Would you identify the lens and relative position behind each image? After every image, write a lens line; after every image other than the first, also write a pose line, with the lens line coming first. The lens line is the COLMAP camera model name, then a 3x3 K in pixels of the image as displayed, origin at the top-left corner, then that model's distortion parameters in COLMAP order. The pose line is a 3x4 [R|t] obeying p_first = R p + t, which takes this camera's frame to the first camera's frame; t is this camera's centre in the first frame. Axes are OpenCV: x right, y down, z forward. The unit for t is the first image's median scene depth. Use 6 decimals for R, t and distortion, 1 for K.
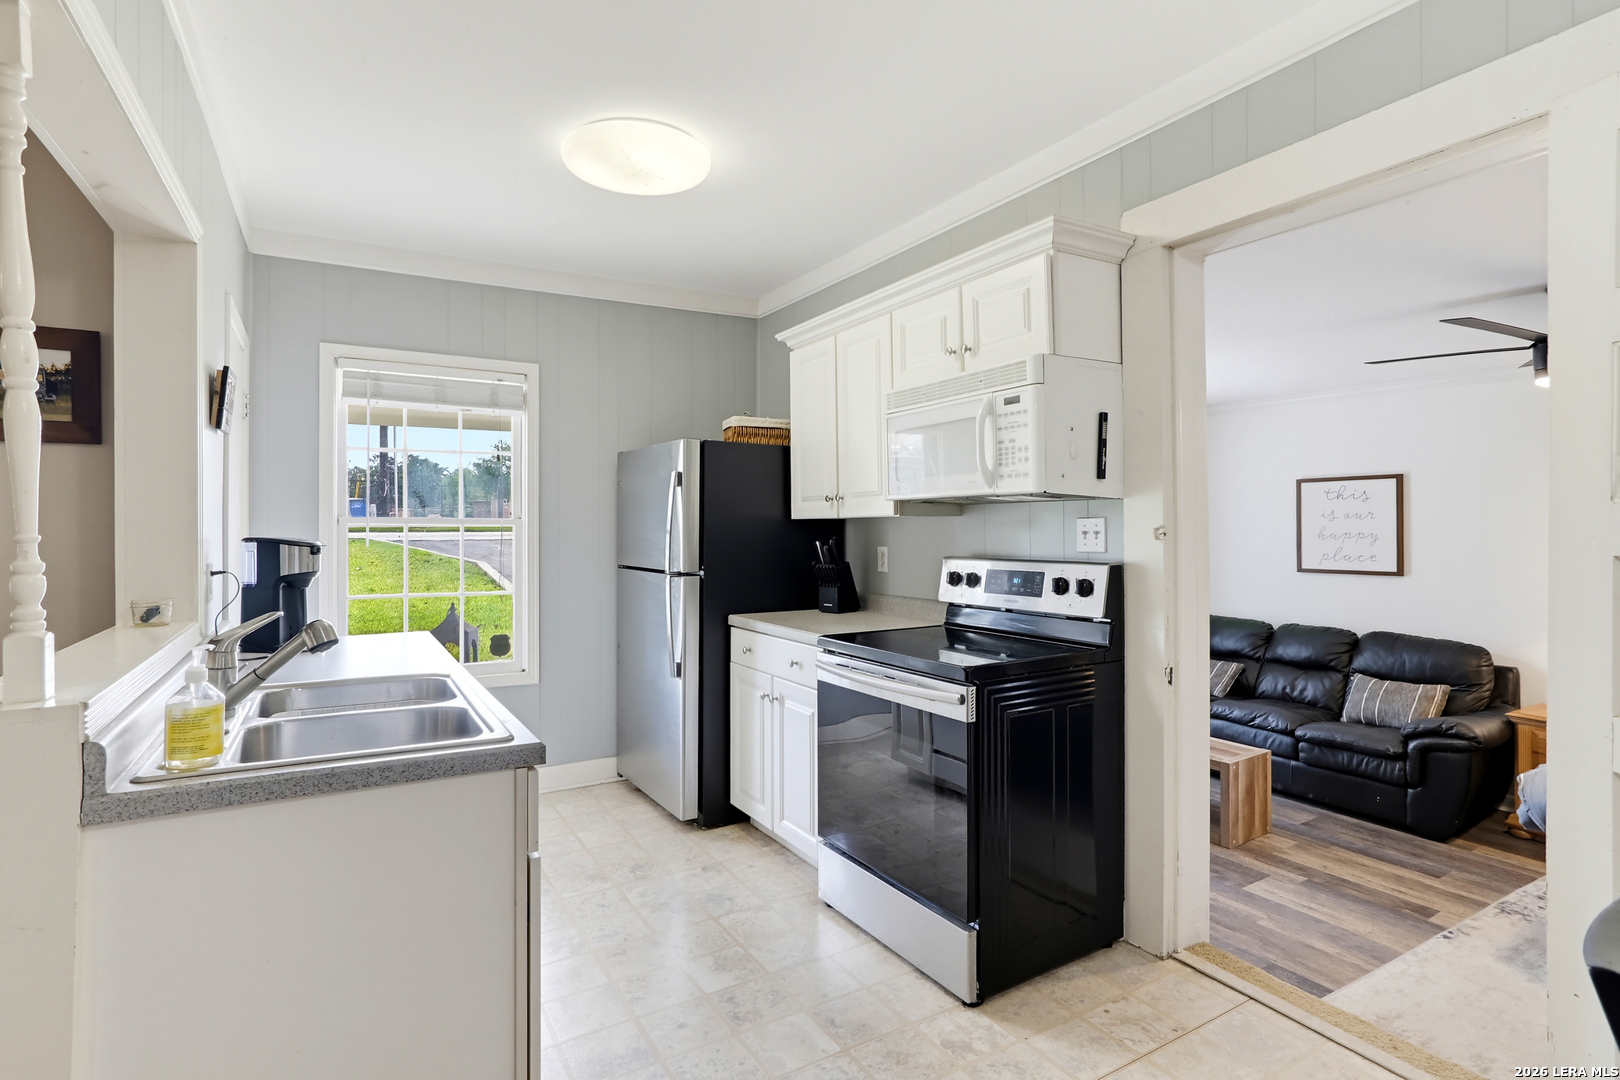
lens RADIAL K [[809.1, 0, 804.2], [0, 809.1, 528.2], [0, 0, 1]] dist [-0.018483, 0.011328]
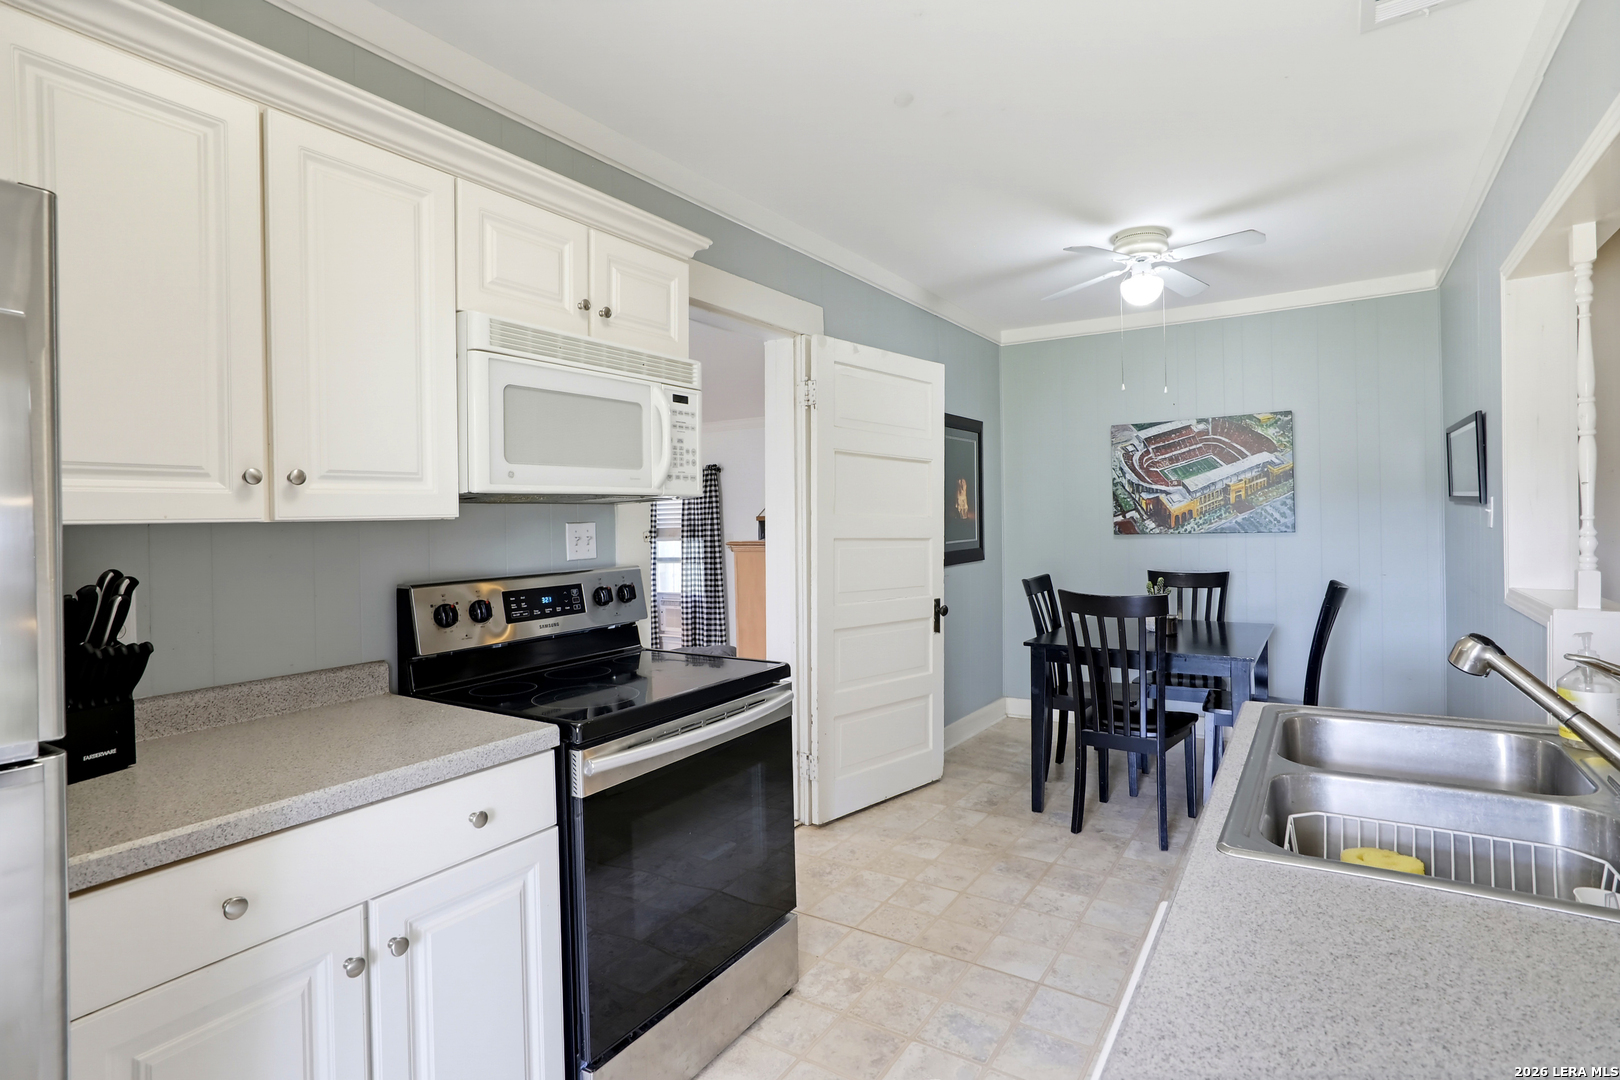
lens RADIAL K [[809.1, 0, 807.1], [0, 809.1, 532.1], [0, 0, 1]] dist [-0.018483, 0.011328]
pose [[-0.452935, 0.004100, 0.891534, -0.694651], [0.024180, 0.999678, 0.007687, -0.004094], [-0.891215, 0.025039, -0.452889, 1.359729]]
